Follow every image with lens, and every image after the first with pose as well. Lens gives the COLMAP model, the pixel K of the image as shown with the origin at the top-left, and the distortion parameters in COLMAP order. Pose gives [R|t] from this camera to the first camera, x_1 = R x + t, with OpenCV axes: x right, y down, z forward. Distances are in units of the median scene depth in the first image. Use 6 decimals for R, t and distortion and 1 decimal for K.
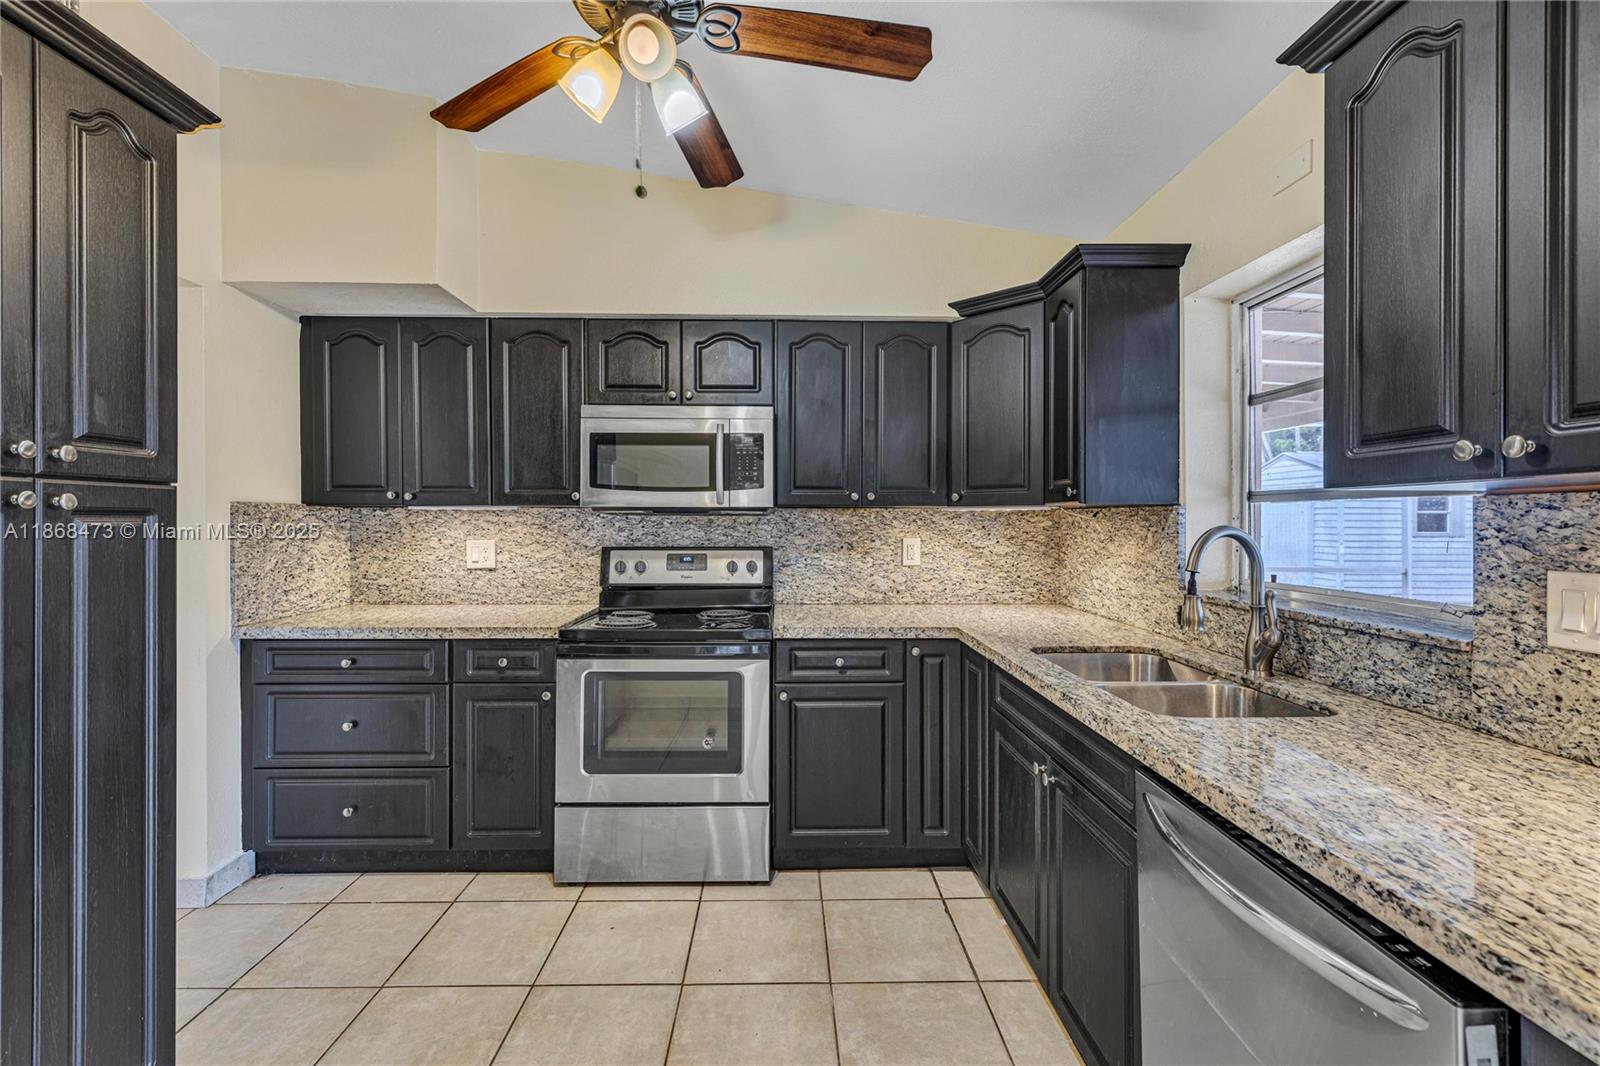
lens RADIAL K [[677.3, 0, 795.6], [0, 677.3, 524.6], [0, 0, 1]] dist [0.000677, 0.000313]
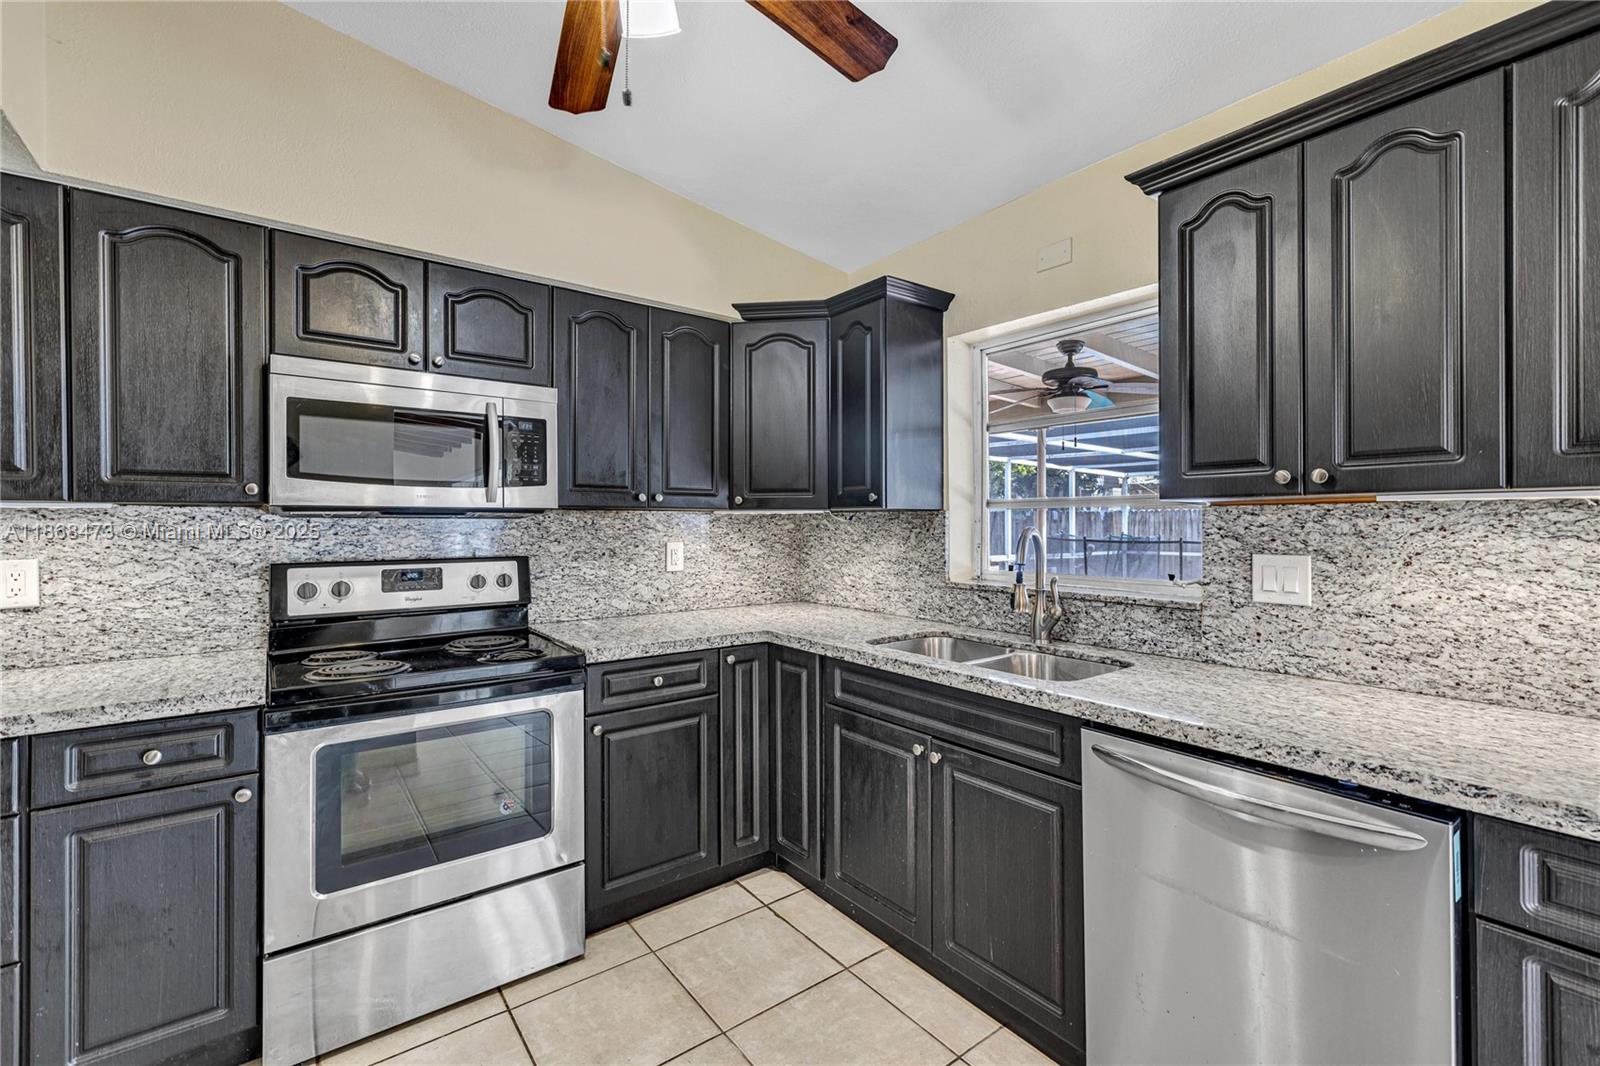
lens RADIAL K [[685.3, 0, 798.3], [0, 685.3, 526.4], [0, 0, 1]] dist [0.001418, 0.000358]
pose [[0.810216, -0.005440, 0.586107, -0.316403], [0.006606, 0.999978, 0.000151, -0.001804], [-0.586095, 0.003750, 0.810234, 0.151081]]
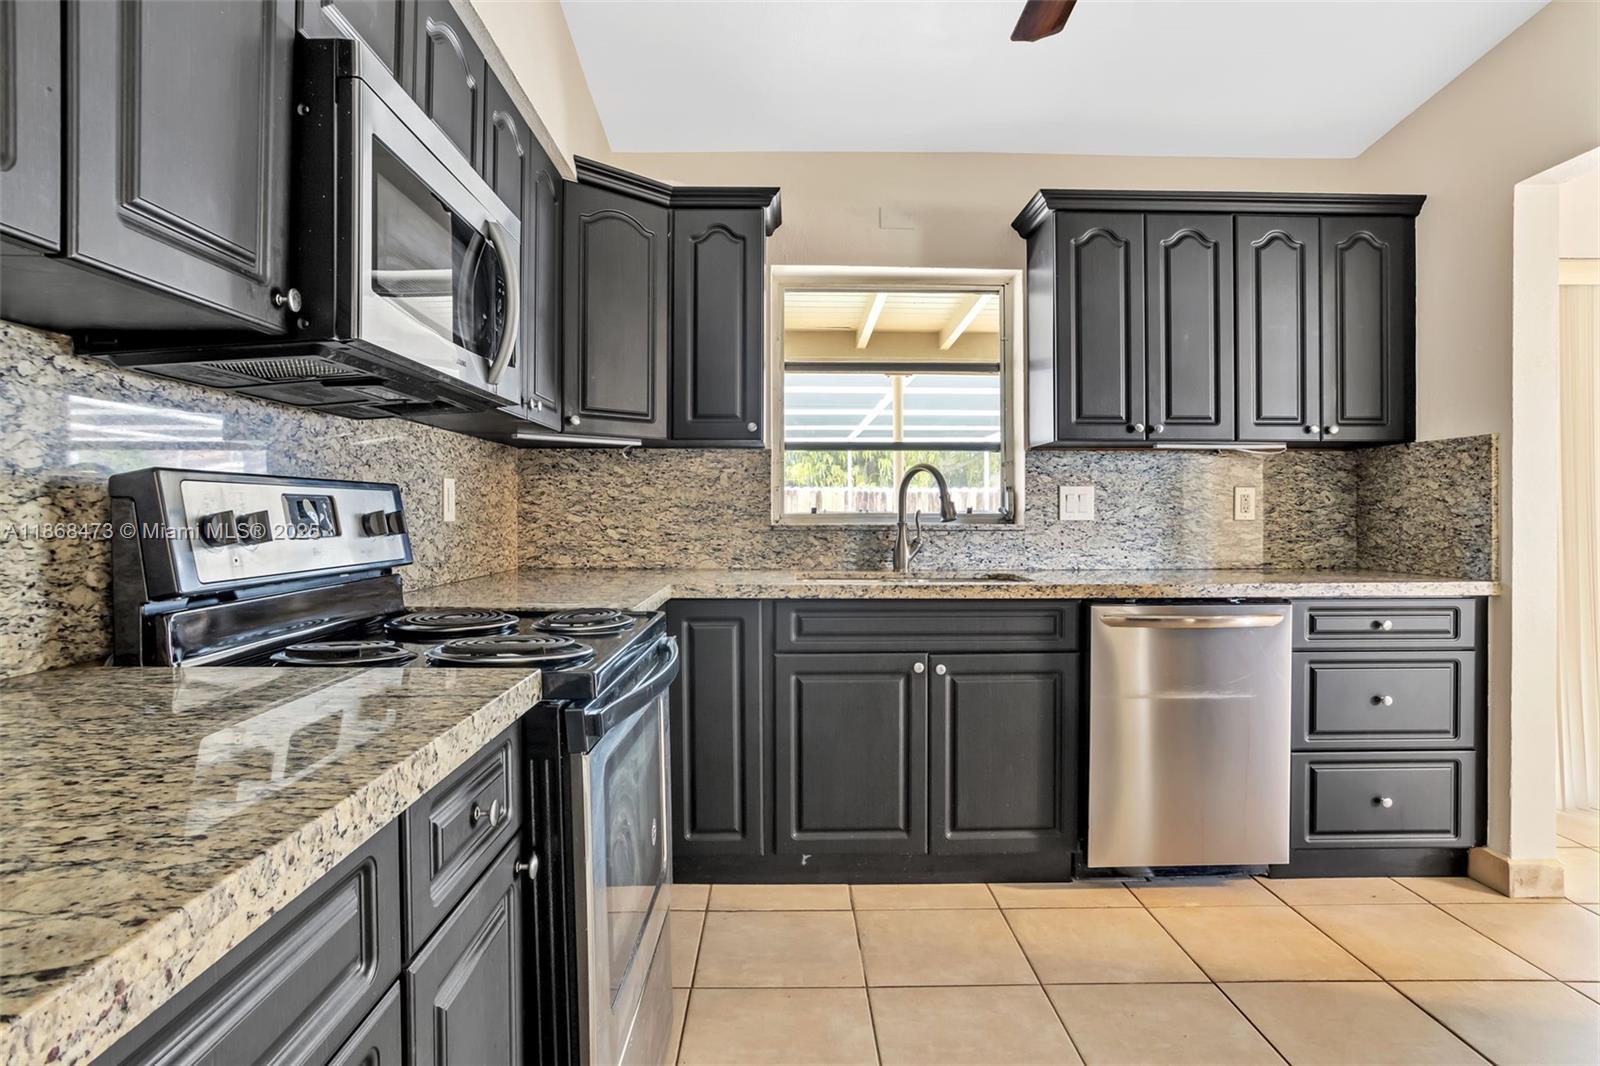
lens RADIAL K [[905.2, 0, 797.7], [0, 905.2, 516.8], [0, 0, 1]] dist [-0.050643, 0.000378]
pose [[0.008644, -0.006373, 0.999942, -0.824926], [0.006219, 0.999961, 0.006320, 0.066310], [-0.999943, 0.006164, 0.008683, 0.839676]]
